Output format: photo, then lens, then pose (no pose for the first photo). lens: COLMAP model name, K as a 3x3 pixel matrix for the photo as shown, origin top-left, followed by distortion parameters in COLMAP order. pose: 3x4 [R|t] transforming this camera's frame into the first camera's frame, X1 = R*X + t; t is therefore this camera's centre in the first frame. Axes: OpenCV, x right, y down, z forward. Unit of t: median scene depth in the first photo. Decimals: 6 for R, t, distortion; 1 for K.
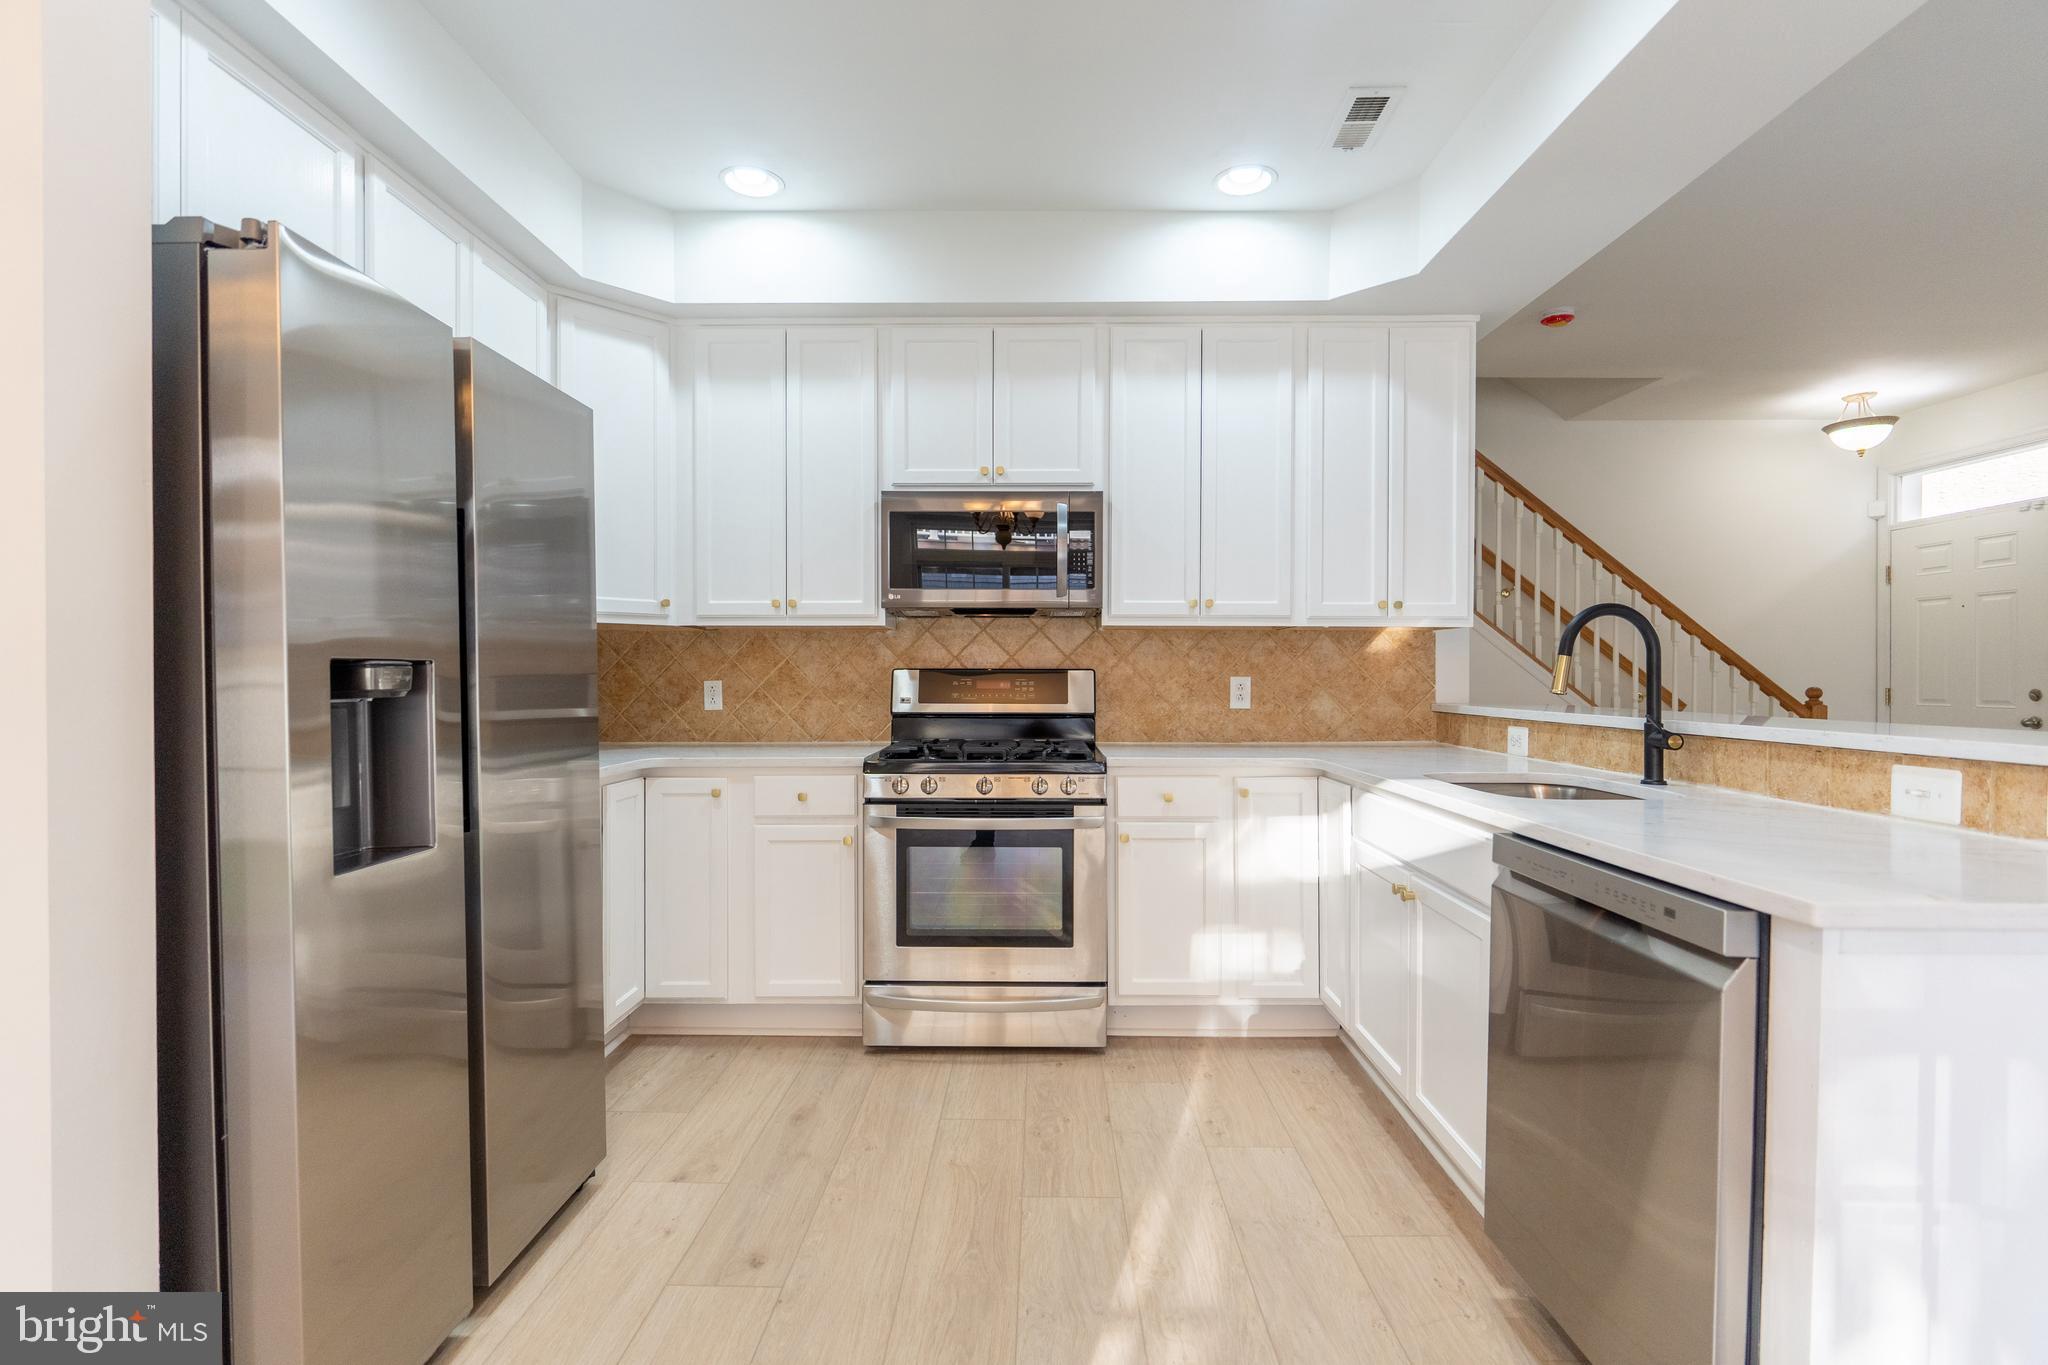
lens RADIAL K [[950.5, 0, 1030.6], [0, 950.5, 685.1], [0, 0, 1]] dist [-0.007655, 0.000281]
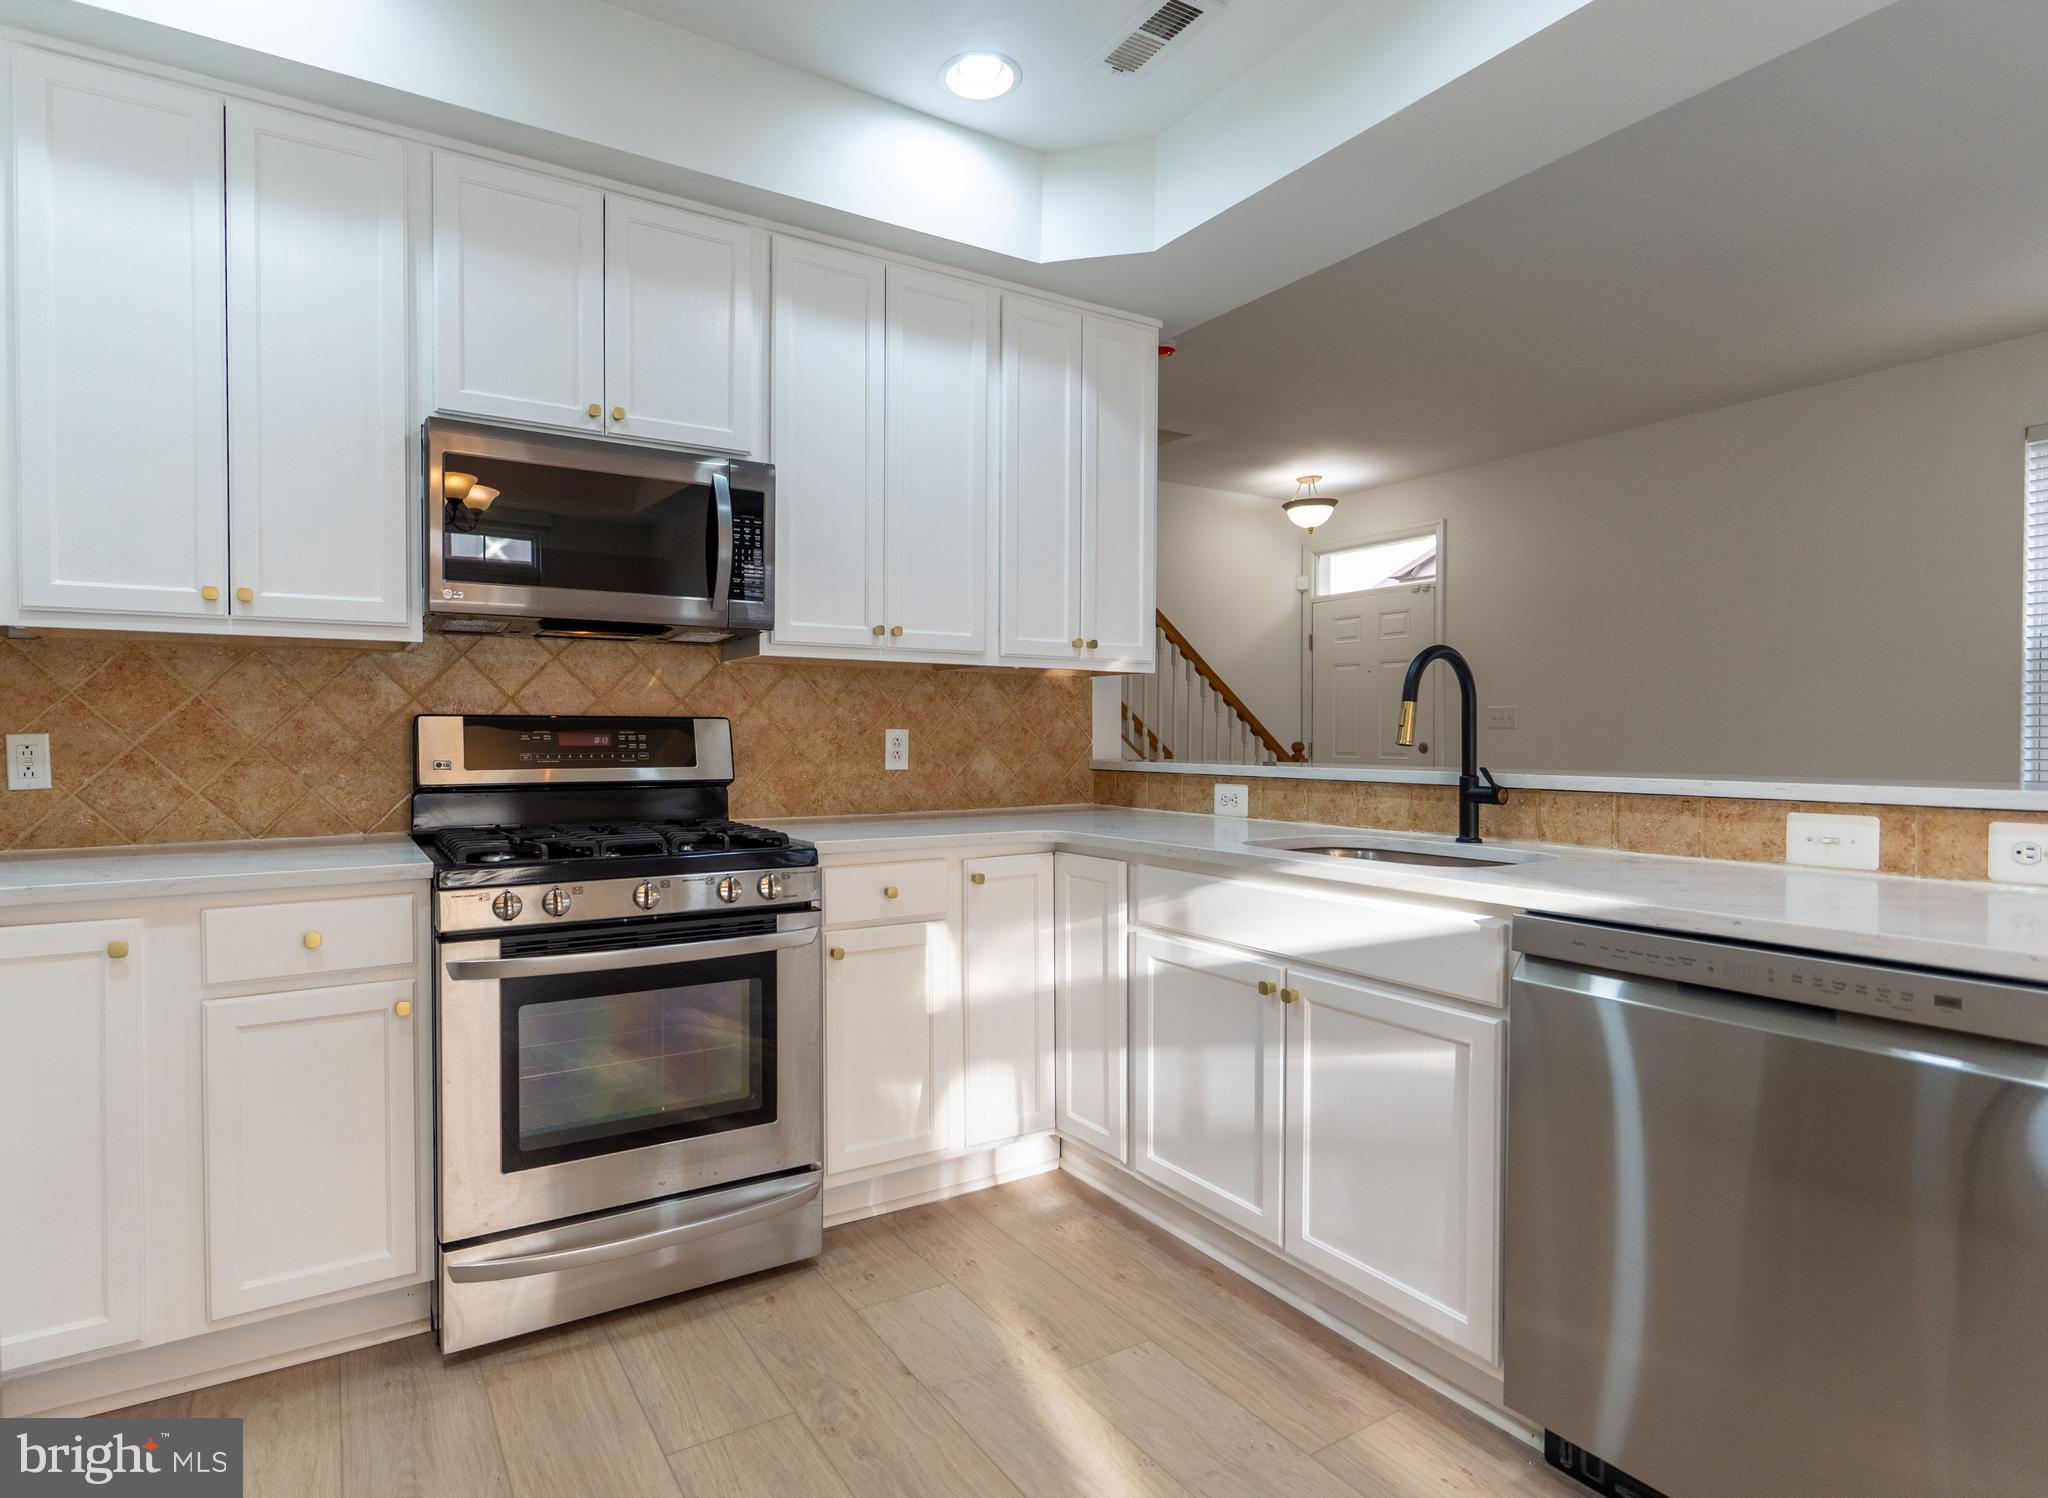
lens RADIAL K [[1054.0, 0, 928.1], [0, 1054.0, 753.2], [0, 0, 1]] dist [-0.005732, 0.000512]
pose [[0.860937, -0.008938, 0.508633, -0.222372], [0.004968, 0.999946, 0.009162, 0.003693], [-0.508688, -0.005361, 0.860934, 0.264261]]
